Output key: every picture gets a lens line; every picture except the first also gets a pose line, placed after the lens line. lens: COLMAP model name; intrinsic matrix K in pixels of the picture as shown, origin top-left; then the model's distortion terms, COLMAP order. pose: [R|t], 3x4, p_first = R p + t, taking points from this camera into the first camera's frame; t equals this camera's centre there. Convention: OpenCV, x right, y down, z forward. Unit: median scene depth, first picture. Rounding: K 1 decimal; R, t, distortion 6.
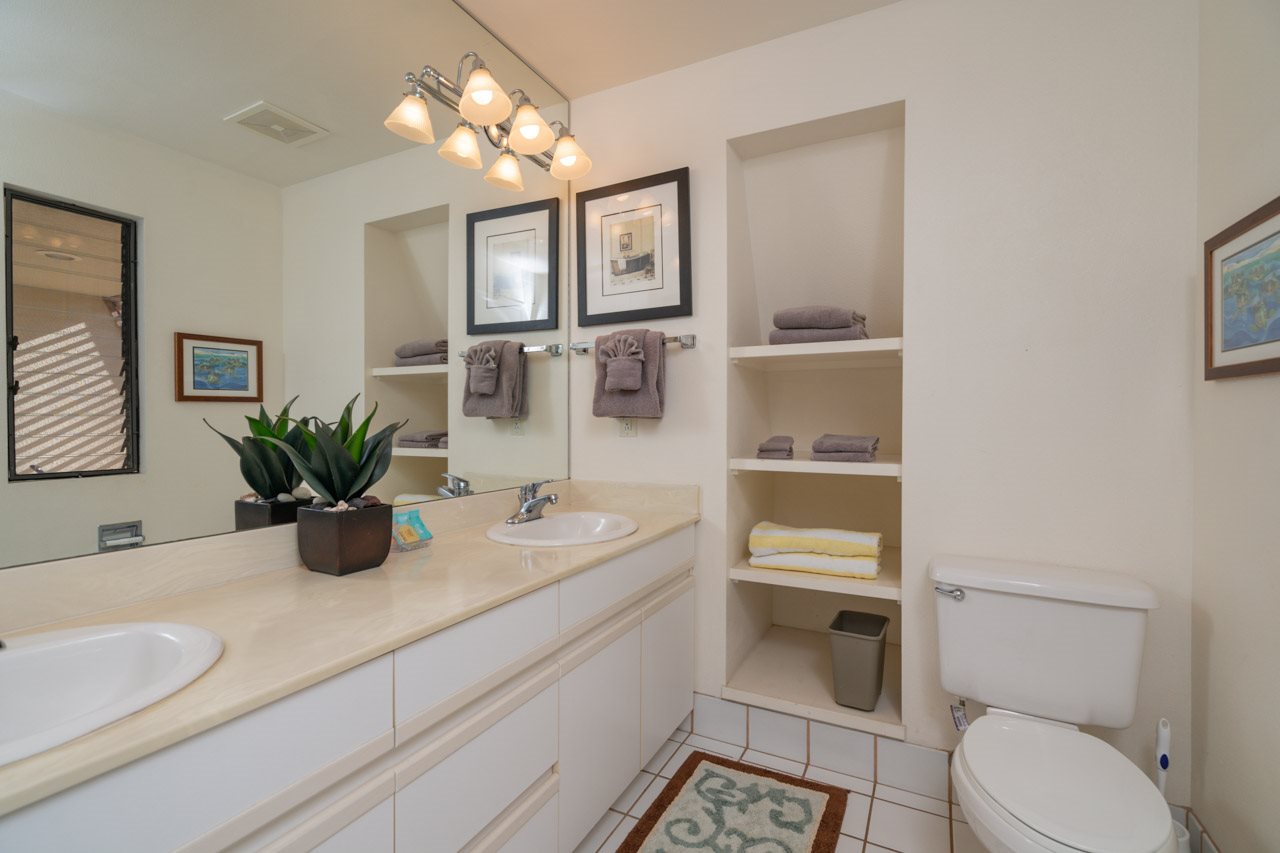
lens RADIAL K [[591.8, 0, 628.0], [0, 591.8, 426.7], [0, 0, 1]] dist [-0.003178, 0.000127]
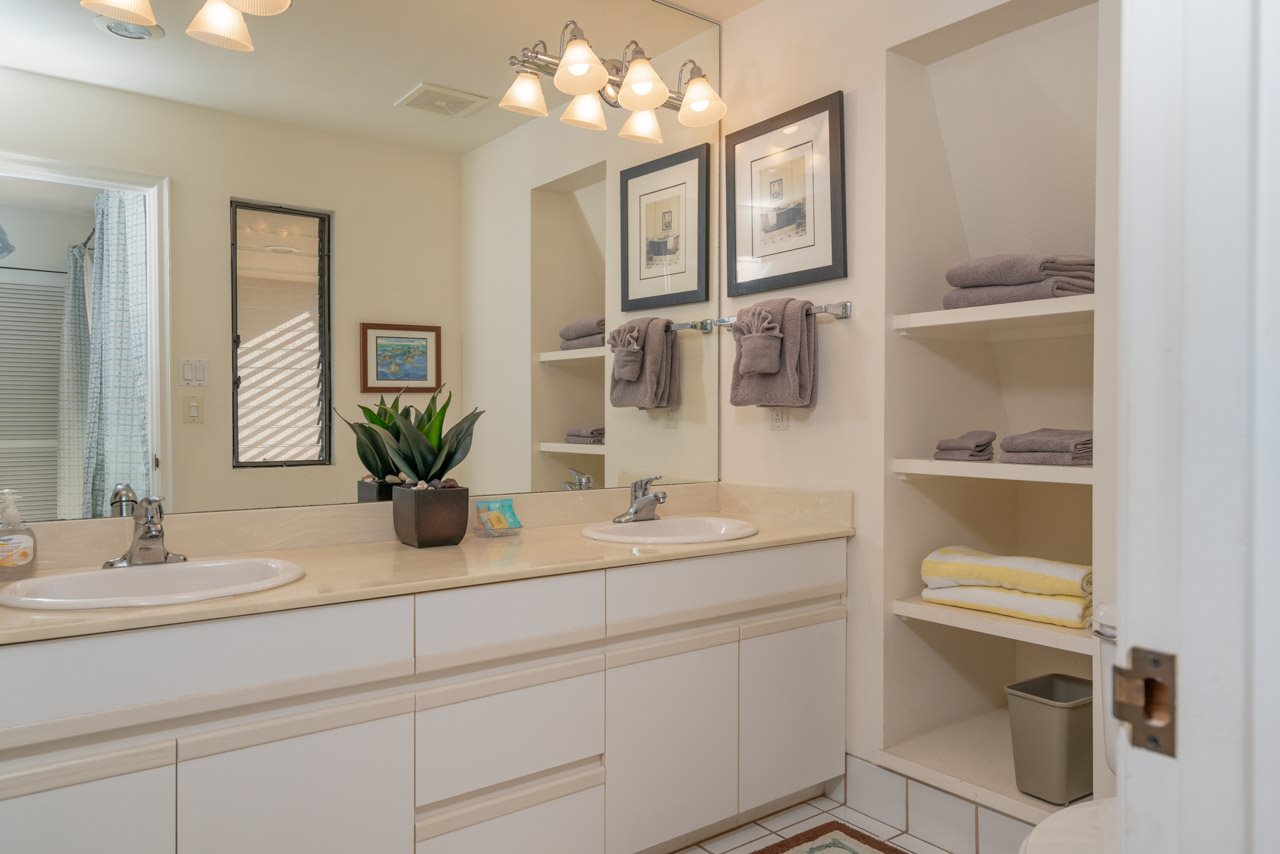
lens RADIAL K [[962.5, 0, 640.0], [0, 962.5, 427.0], [0, 0, 1]] dist [0.020832, -0.000064]
pose [[0.896655, 0.004185, -0.442710, 0.432135], [-0.004616, 0.999989, 0.000104, 0.013814], [0.442706, 0.001950, 0.896665, -0.280296]]
